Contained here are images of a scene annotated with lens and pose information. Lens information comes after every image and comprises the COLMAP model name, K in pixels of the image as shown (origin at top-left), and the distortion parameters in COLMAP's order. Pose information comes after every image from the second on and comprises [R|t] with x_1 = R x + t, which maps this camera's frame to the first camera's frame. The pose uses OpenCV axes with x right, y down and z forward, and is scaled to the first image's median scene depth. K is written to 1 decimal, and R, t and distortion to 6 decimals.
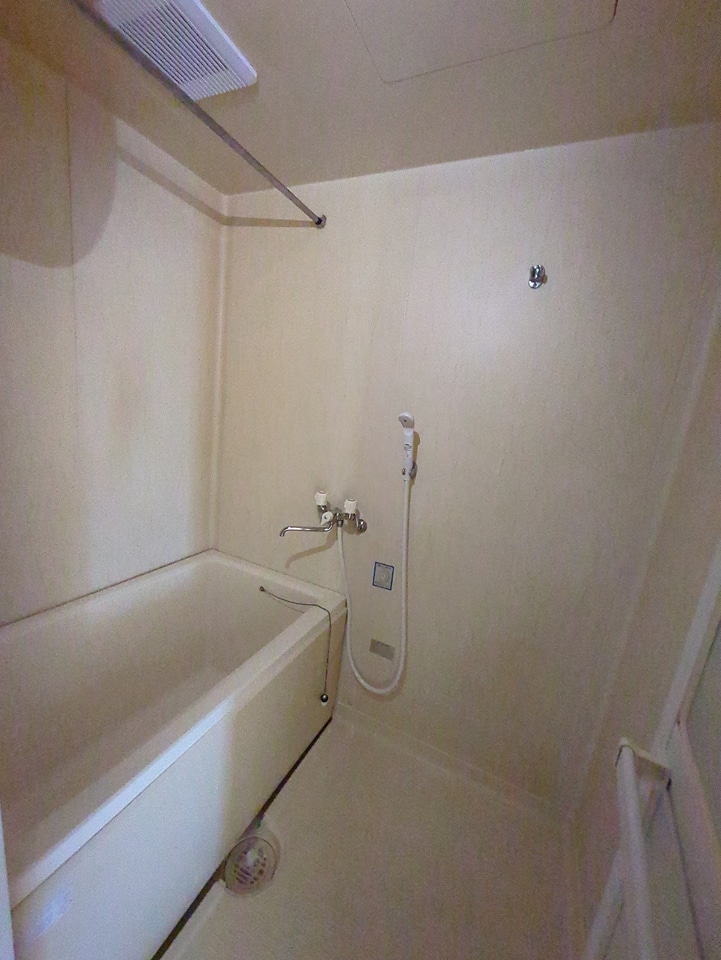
lens RADIAL K [[378.9, 0, 360.5], [0, 378.9, 480.0], [0, 0, 1]] dist [0.000981, -0.002528]
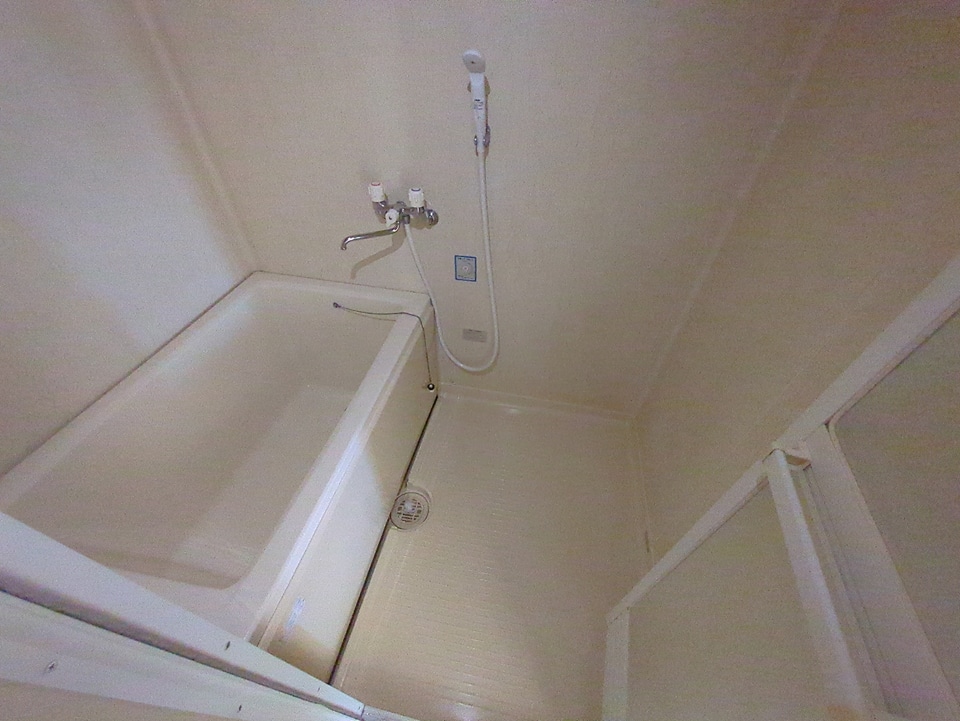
lens RADIAL K [[378.9, 0, 483.2], [0, 378.9, 360.6], [0, 0, 1]] dist [0.000981, -0.002528]
pose [[0.964880, -0.232294, 0.122665, -0.066578], [0.127497, 0.822378, 0.554472, -0.074047], [-0.229678, -0.519359, 0.823113, 0.103844]]
